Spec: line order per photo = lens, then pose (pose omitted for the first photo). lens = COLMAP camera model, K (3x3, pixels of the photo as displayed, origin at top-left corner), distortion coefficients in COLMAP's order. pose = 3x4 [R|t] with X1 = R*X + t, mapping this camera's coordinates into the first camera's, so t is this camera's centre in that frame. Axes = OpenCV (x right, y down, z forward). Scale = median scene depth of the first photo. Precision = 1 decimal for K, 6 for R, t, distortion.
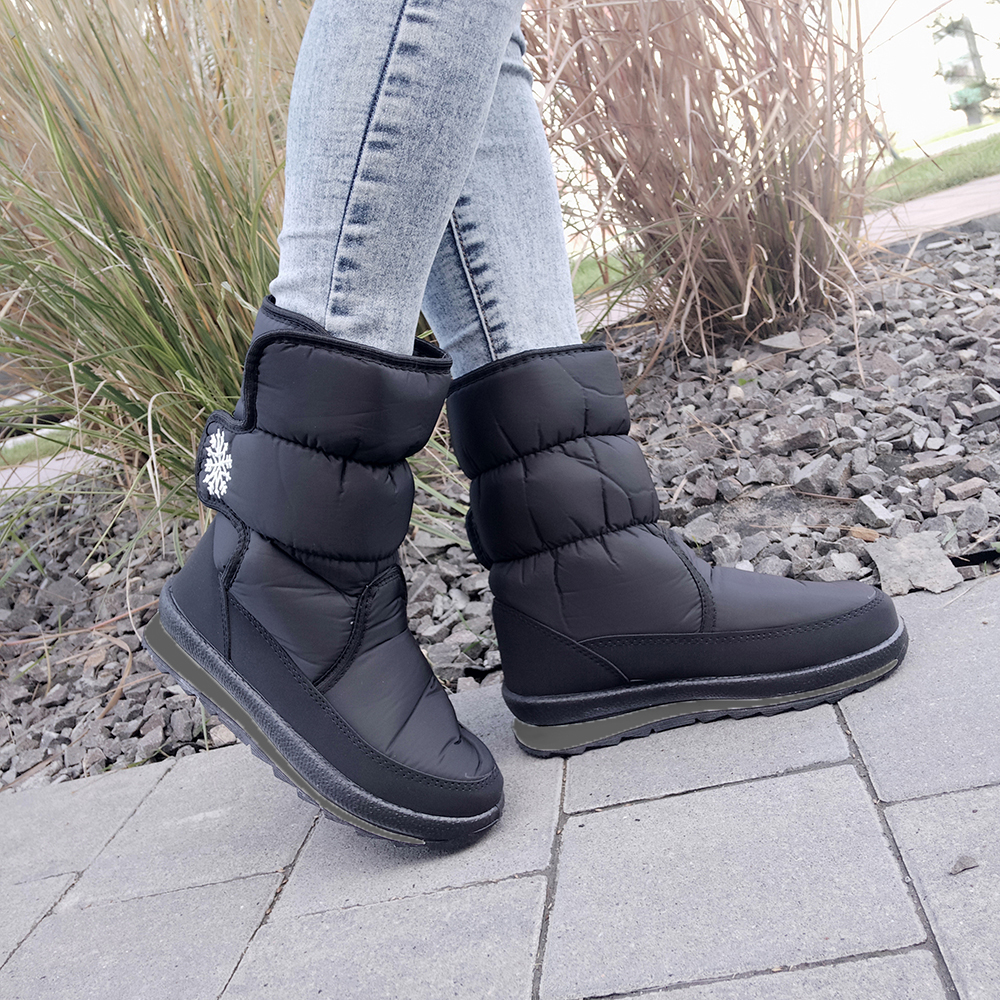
lens RADIAL K [[1095.5, 0, 499.6], [0, 1095.5, 496.8], [0, 0, 1]] dist [0.018851, 0.000000]
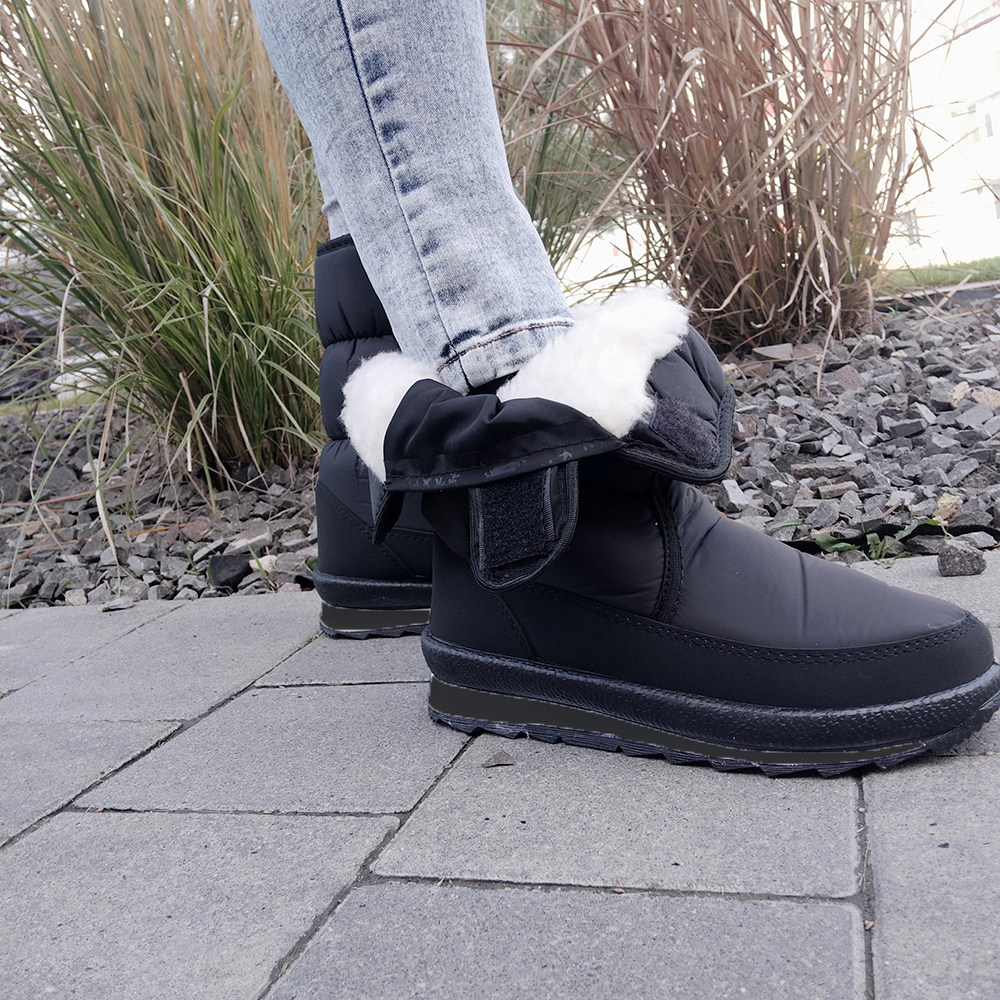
lens RADIAL K [[1095.5, 0, 496.9], [0, 1095.5, 501.8], [0, 0, 1]] dist [0.018851, 0.000000]
pose [[0.970759, 0.178771, -0.160210, 0.263594], [-0.183470, 0.982912, -0.014912, 0.062649], [0.154807, 0.043870, 0.986970, 0.022212]]
